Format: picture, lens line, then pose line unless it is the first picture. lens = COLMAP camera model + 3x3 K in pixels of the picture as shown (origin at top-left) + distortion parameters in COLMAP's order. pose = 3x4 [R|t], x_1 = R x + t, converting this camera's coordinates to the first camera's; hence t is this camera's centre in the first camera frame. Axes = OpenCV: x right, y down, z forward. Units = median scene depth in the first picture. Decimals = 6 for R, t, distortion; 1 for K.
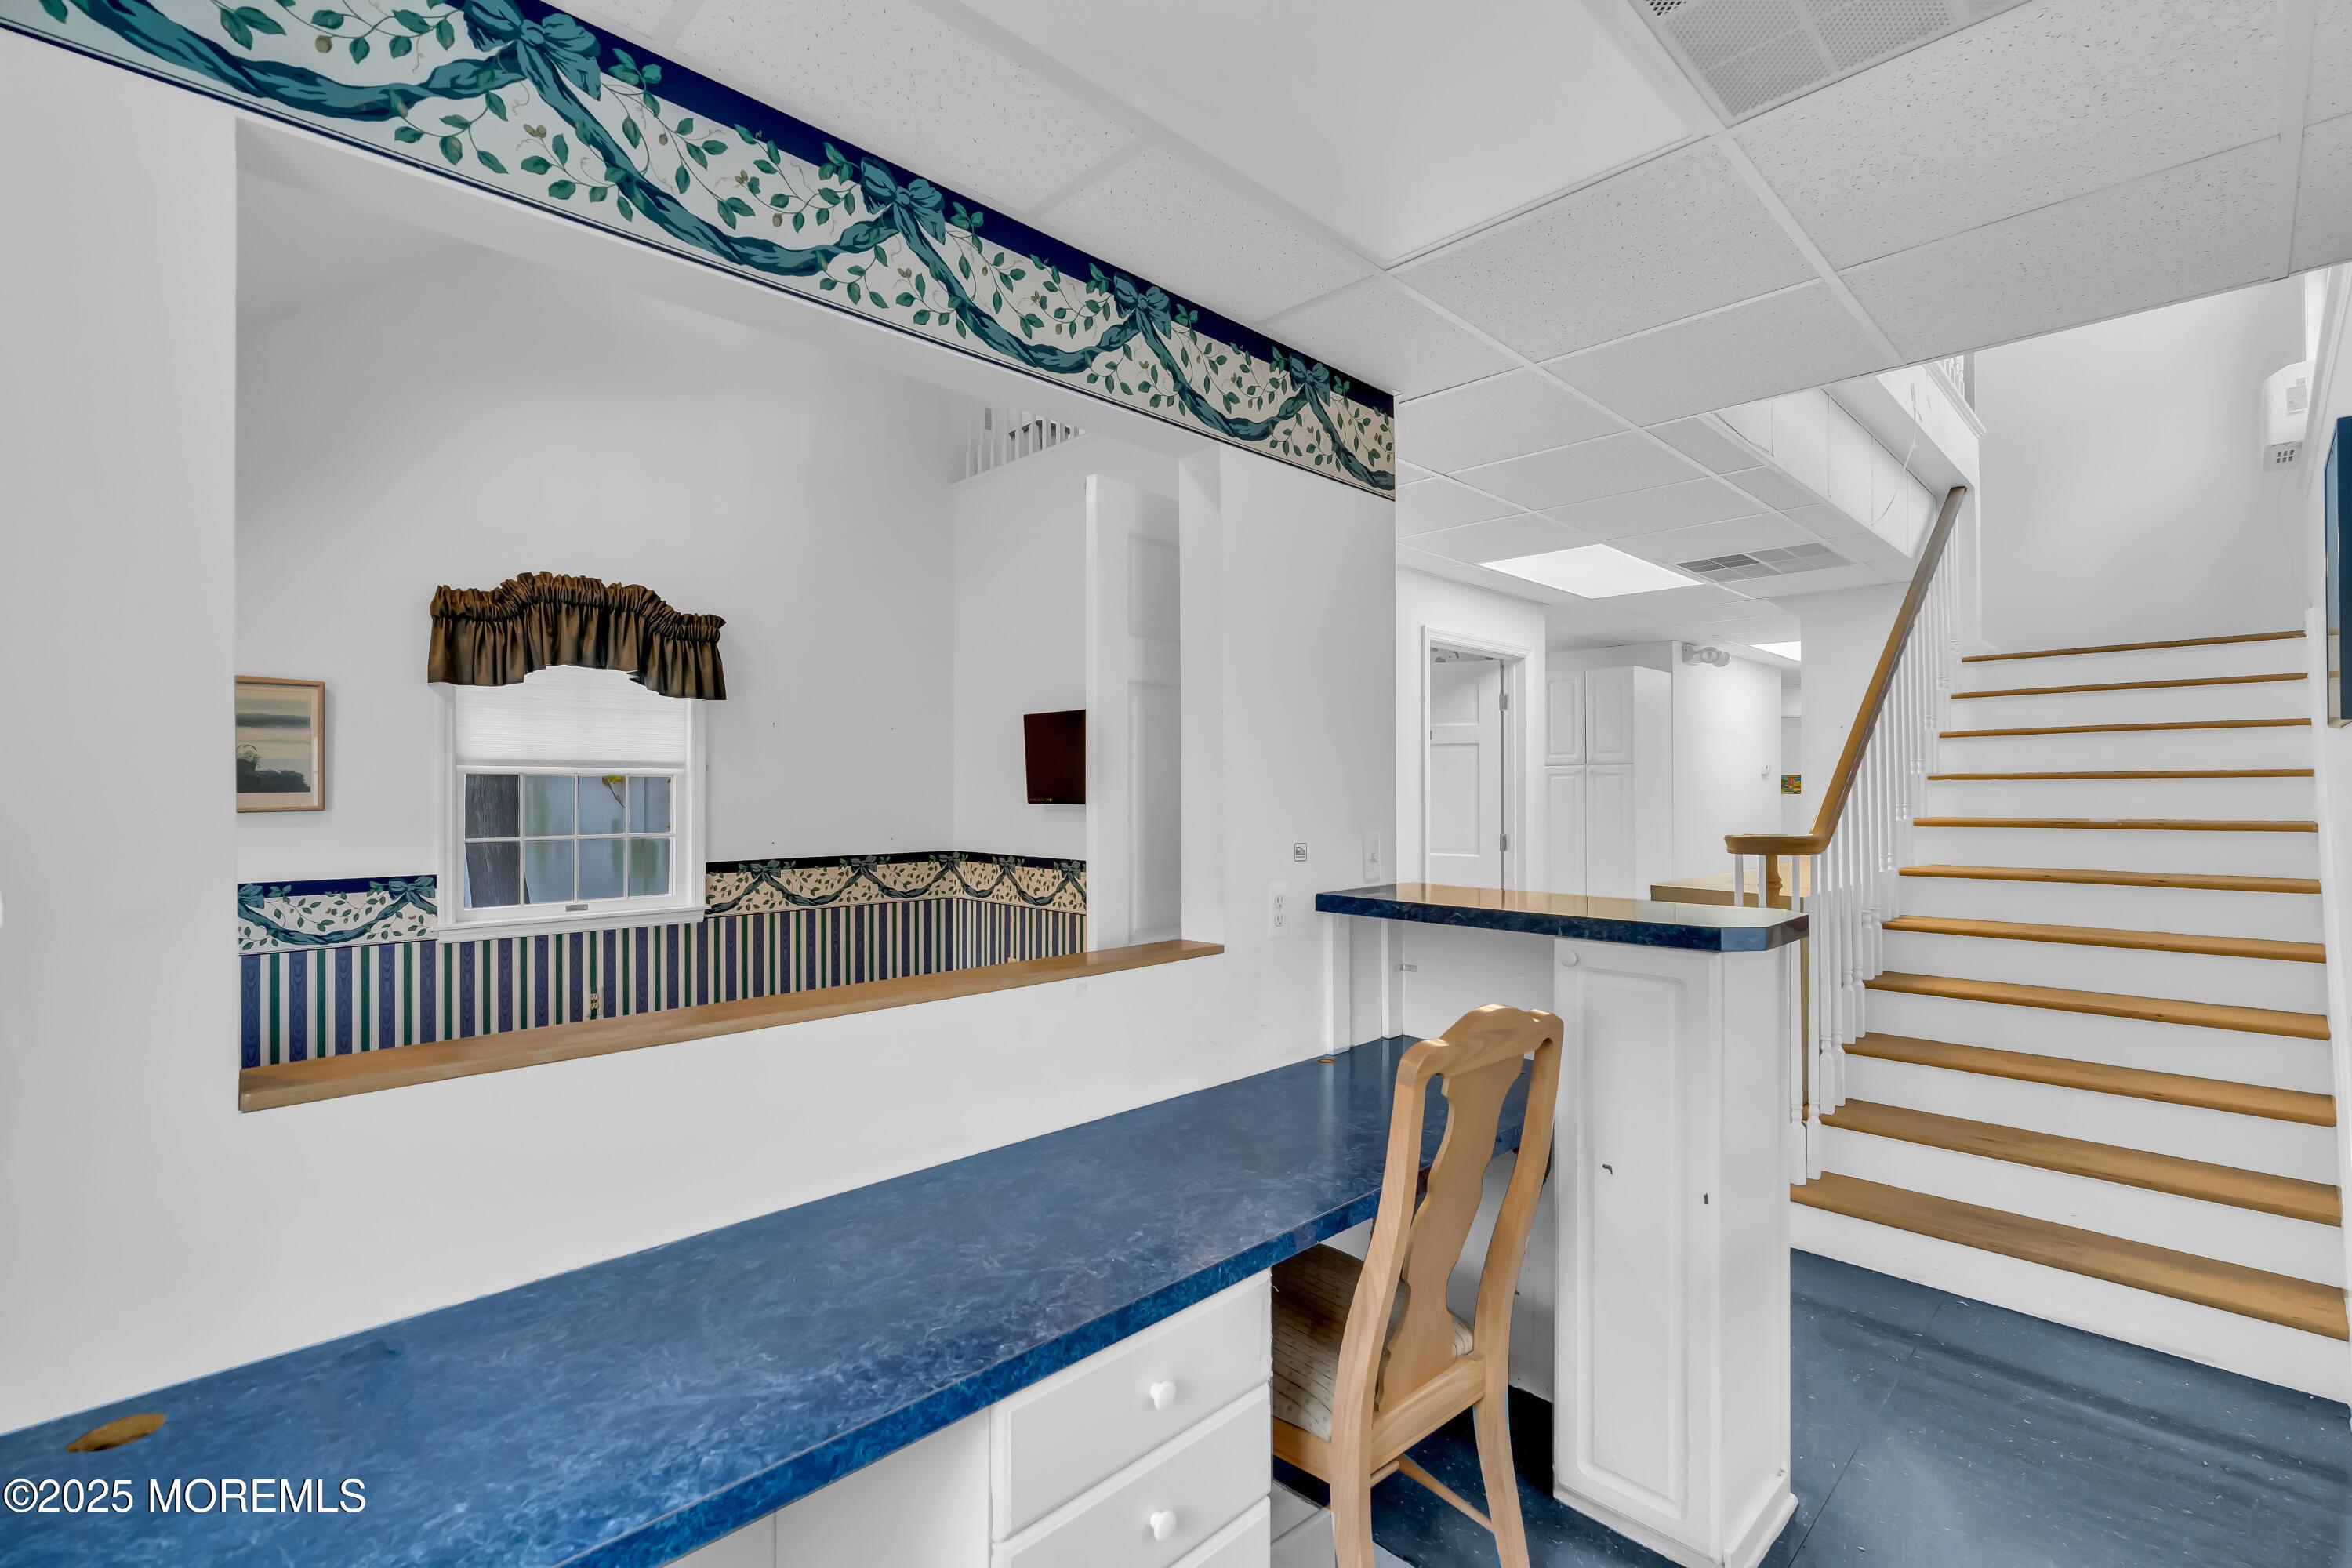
lens RADIAL K [[1056.0, 0, 1162.9], [0, 1056.0, 773.9], [0, 0, 1]] dist [-0.011822, 0.005015]
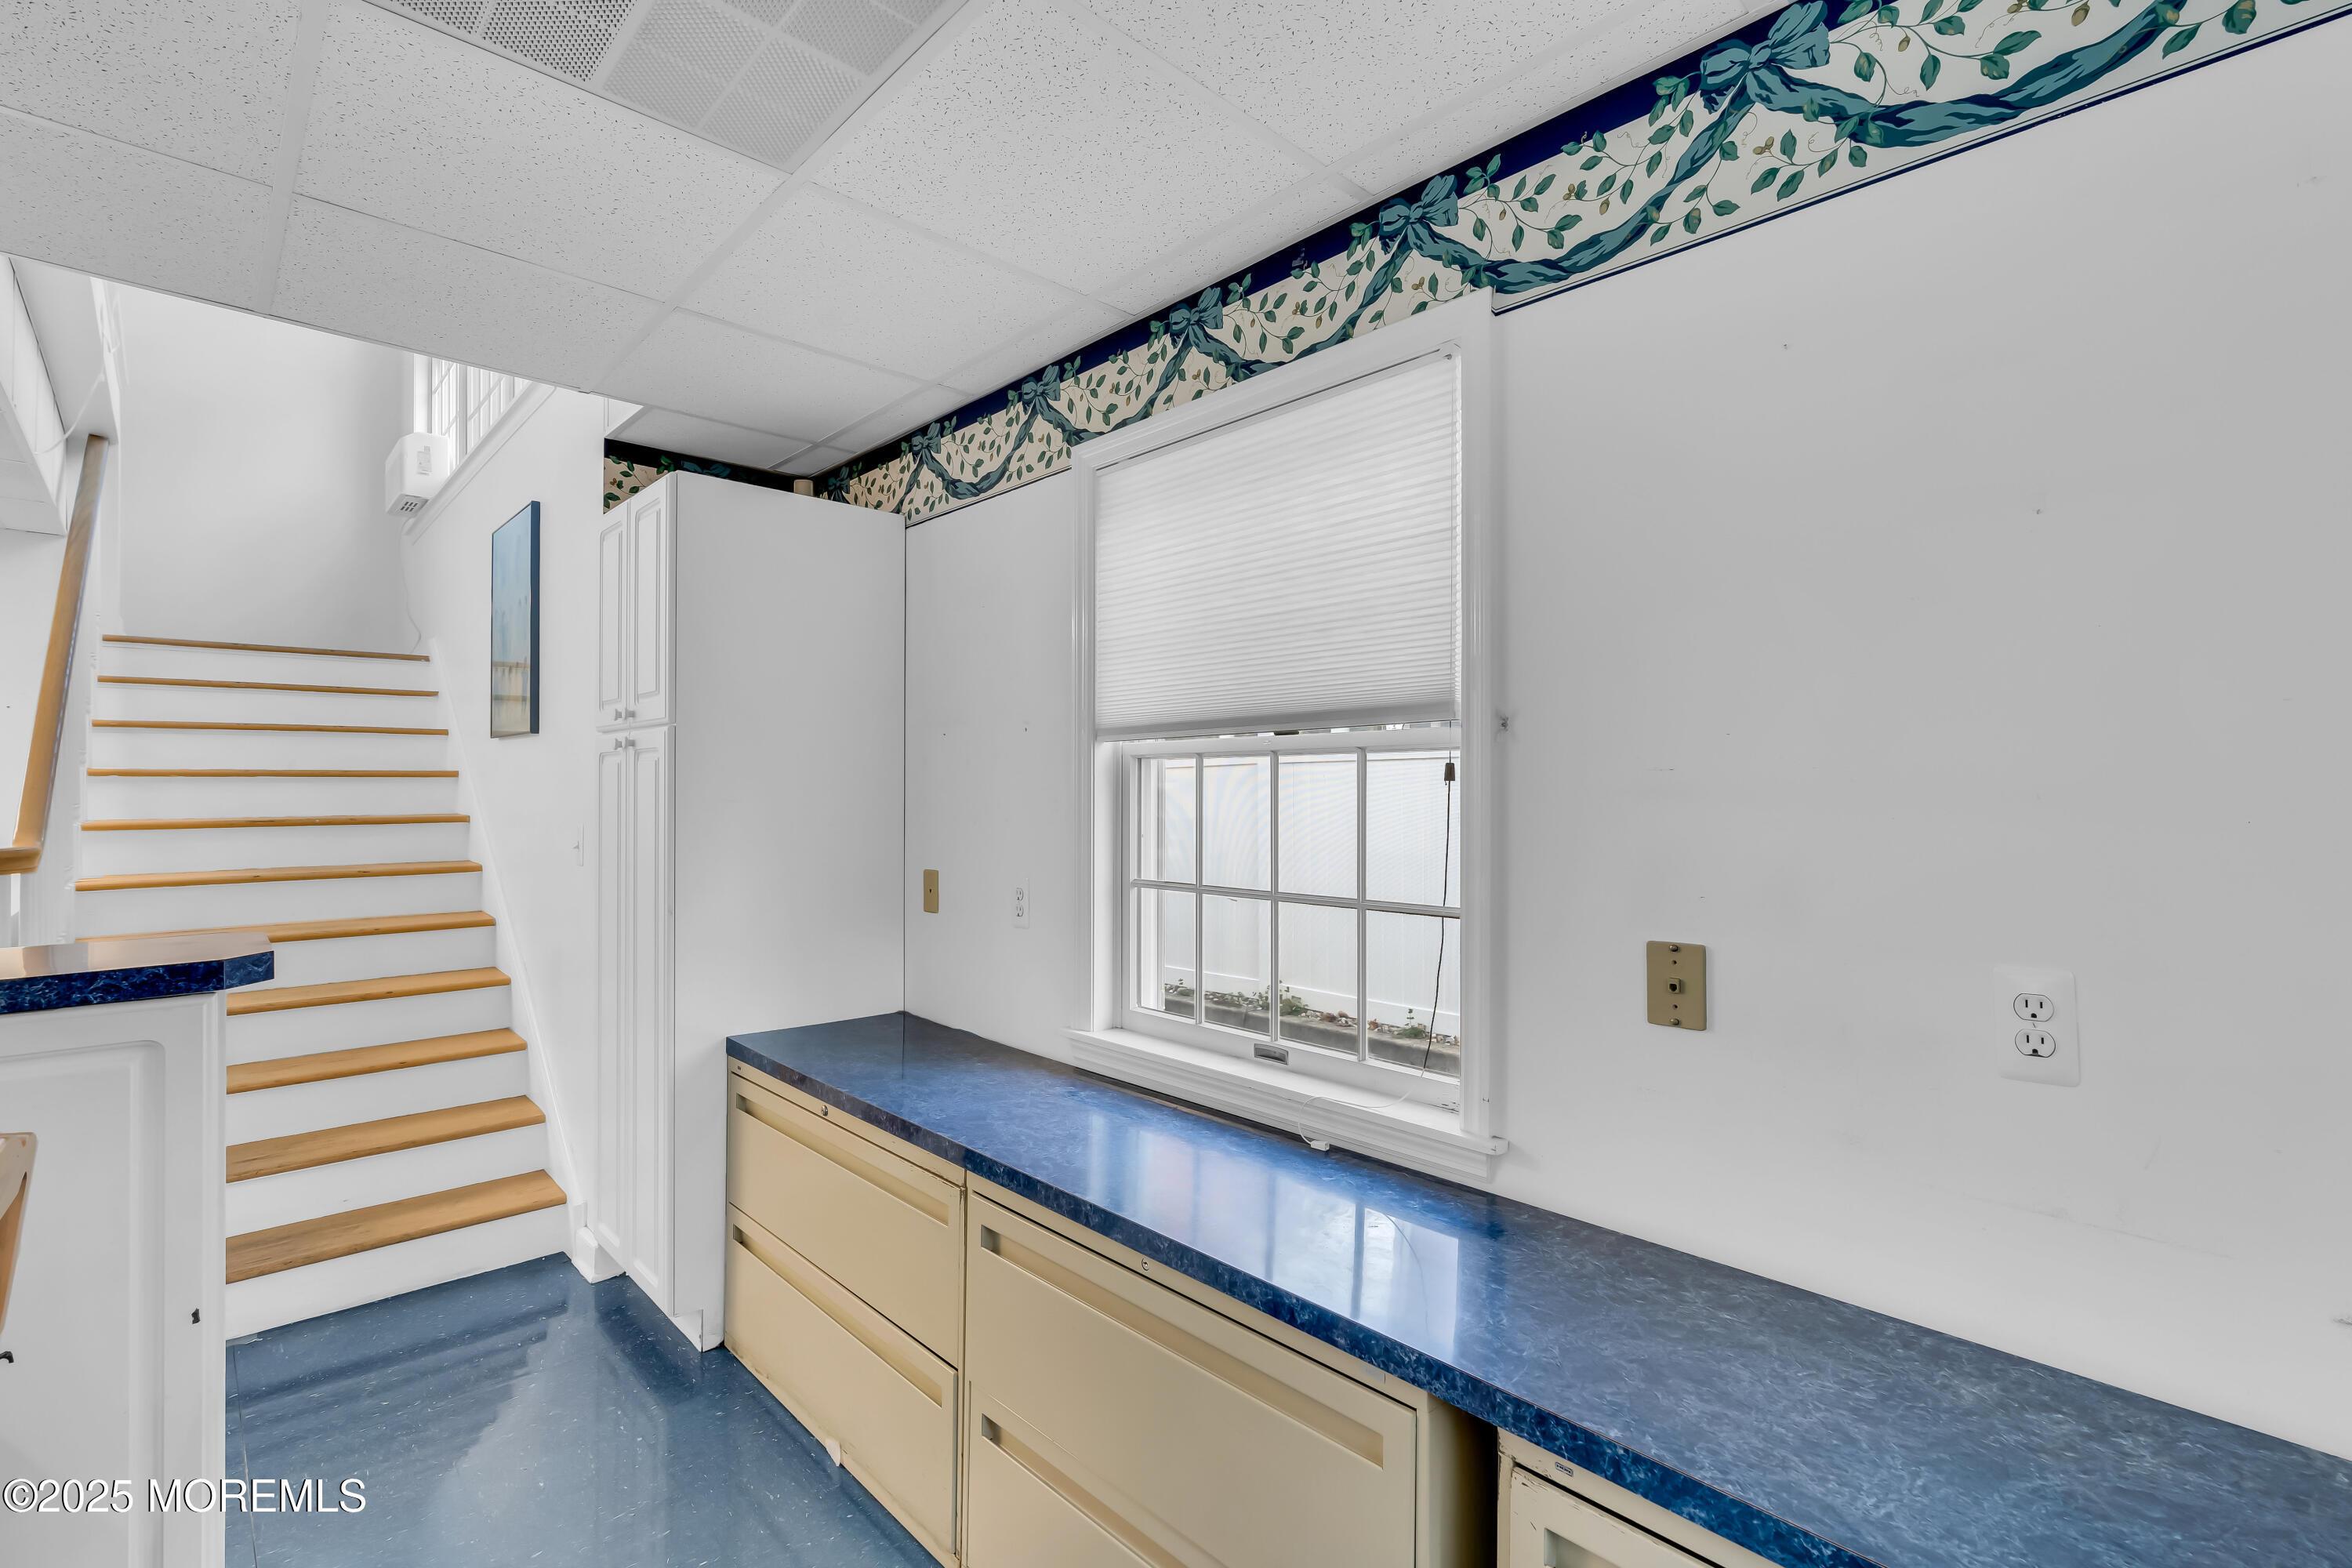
lens RADIAL K [[1056.0, 0, 1173.8], [0, 1056.0, 780.5], [0, 0, 1]] dist [-0.011822, 0.005015]
pose [[0.002633, 0.010191, 0.999945, -0.177939], [-0.016721, 0.999809, -0.010146, 0.005282], [-0.999857, -0.016694, 0.002803, 0.203386]]
